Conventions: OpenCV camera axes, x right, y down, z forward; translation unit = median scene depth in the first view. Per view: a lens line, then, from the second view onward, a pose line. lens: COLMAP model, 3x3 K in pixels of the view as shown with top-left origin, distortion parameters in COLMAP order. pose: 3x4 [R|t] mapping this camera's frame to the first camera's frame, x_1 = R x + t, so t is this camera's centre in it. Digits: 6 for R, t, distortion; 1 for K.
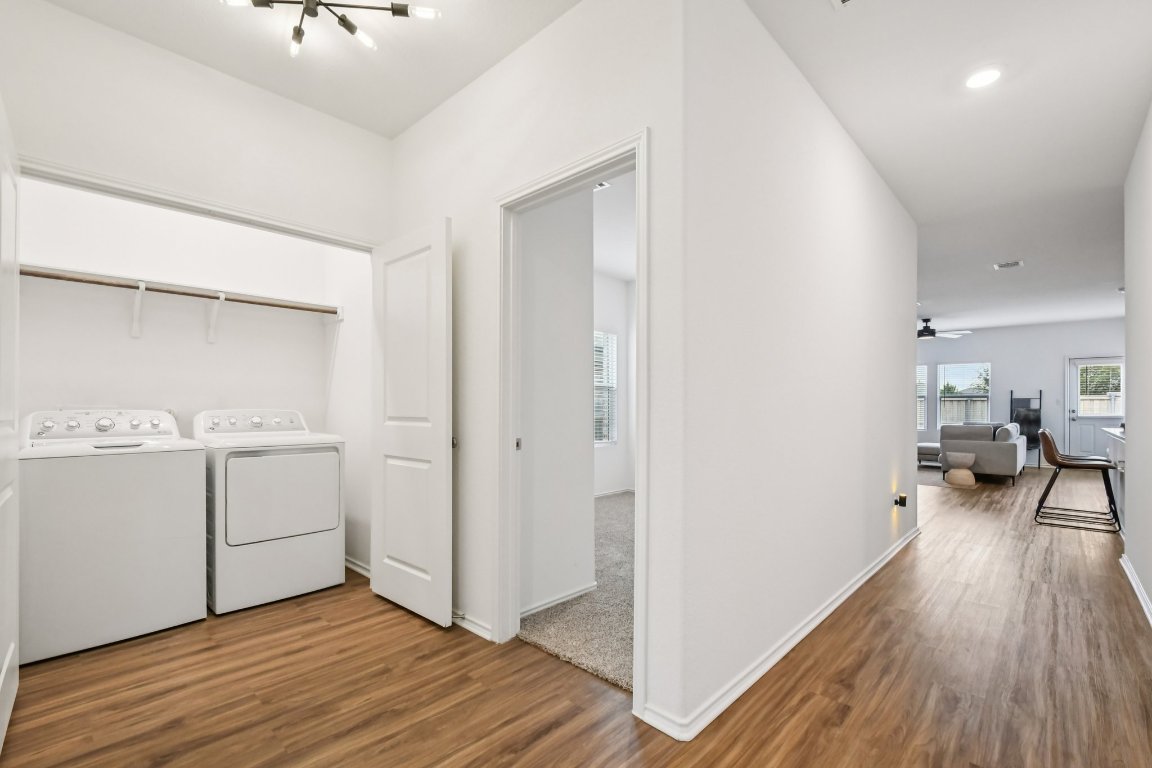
lens RADIAL K [[504.7, 0, 574.9], [0, 504.7, 406.8], [0, 0, 1]] dist [0.001044, -0.000664]
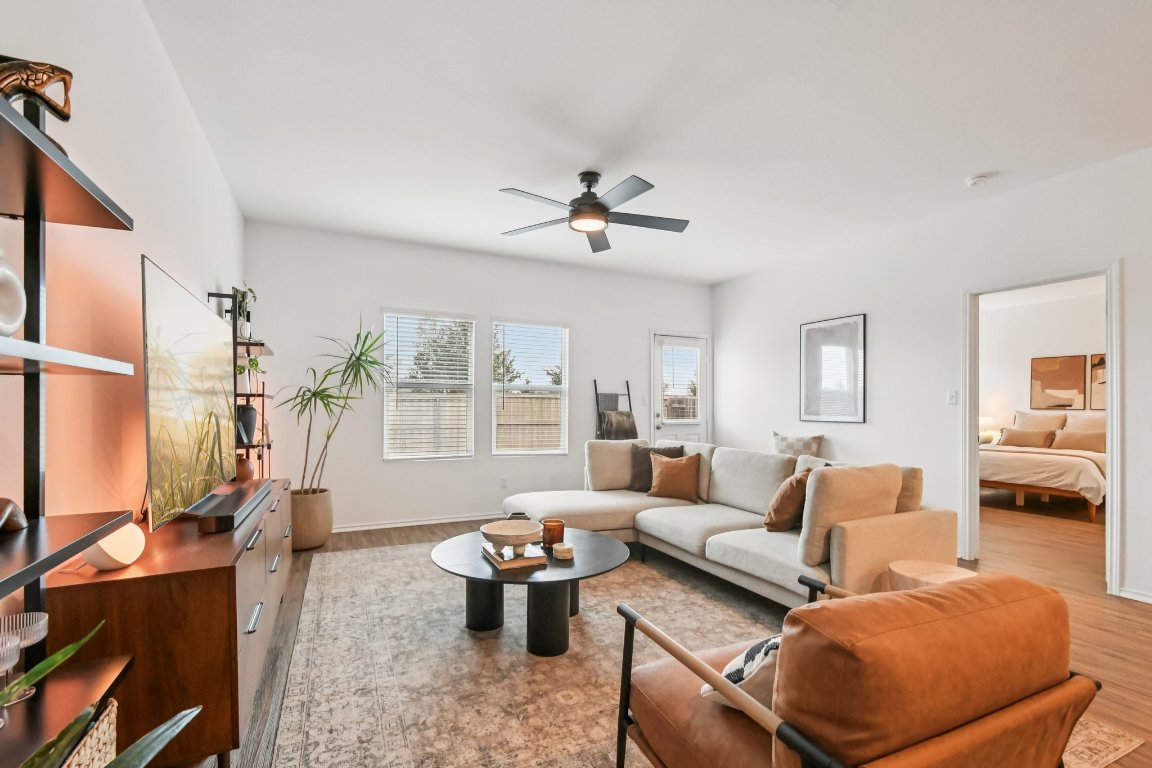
lens RADIAL K [[509.1, 0, 569.4], [0, 509.1, 411.0], [0, 0, 1]] dist [-0.001920, -0.000899]
pose [[0.363147, -0.003328, 0.931726, 0.328235], [-0.002850, 0.999985, 0.004683, 0.000602], [-0.931728, -0.004356, 0.363132, 0.851189]]
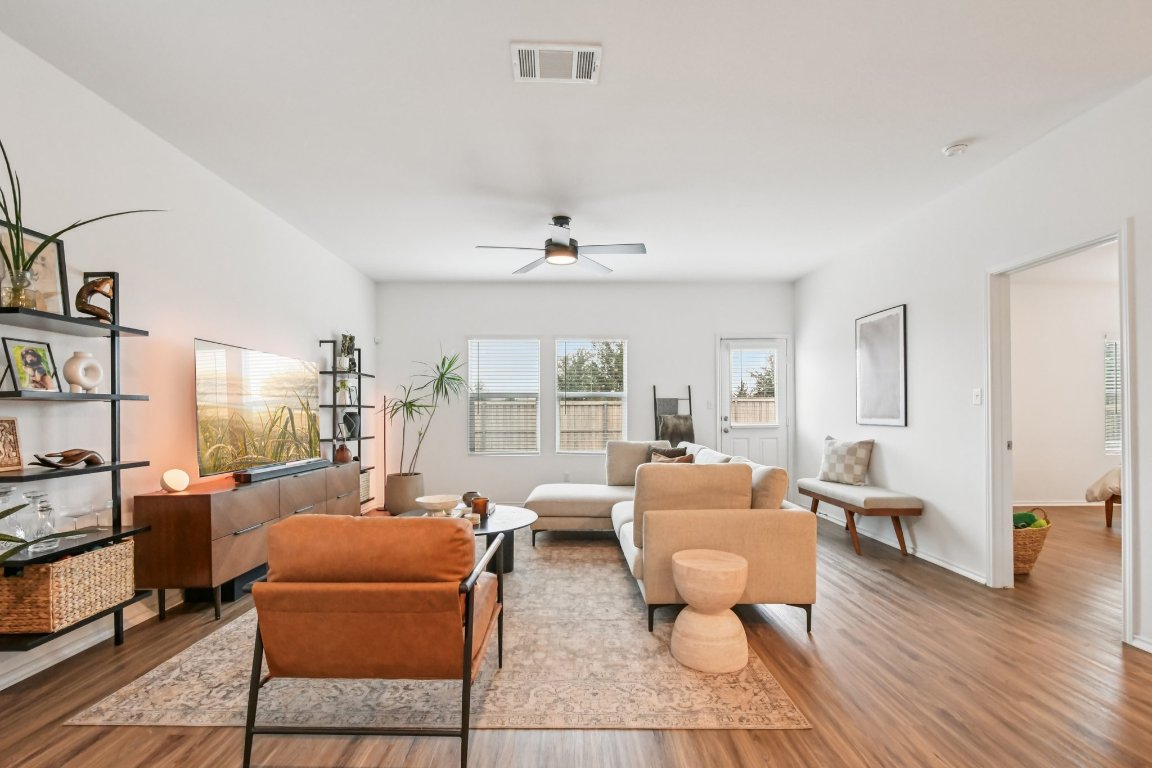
lens RADIAL K [[509.1, 0, 569.4], [0, 509.1, 411.0], [0, 0, 1]] dist [-0.001920, -0.000899]
pose [[0.726345, 0.000210, 0.687330, 0.377736], [0.004870, 0.999973, -0.005451, 0.001456], [-0.687313, 0.007306, 0.726325, 0.646281]]
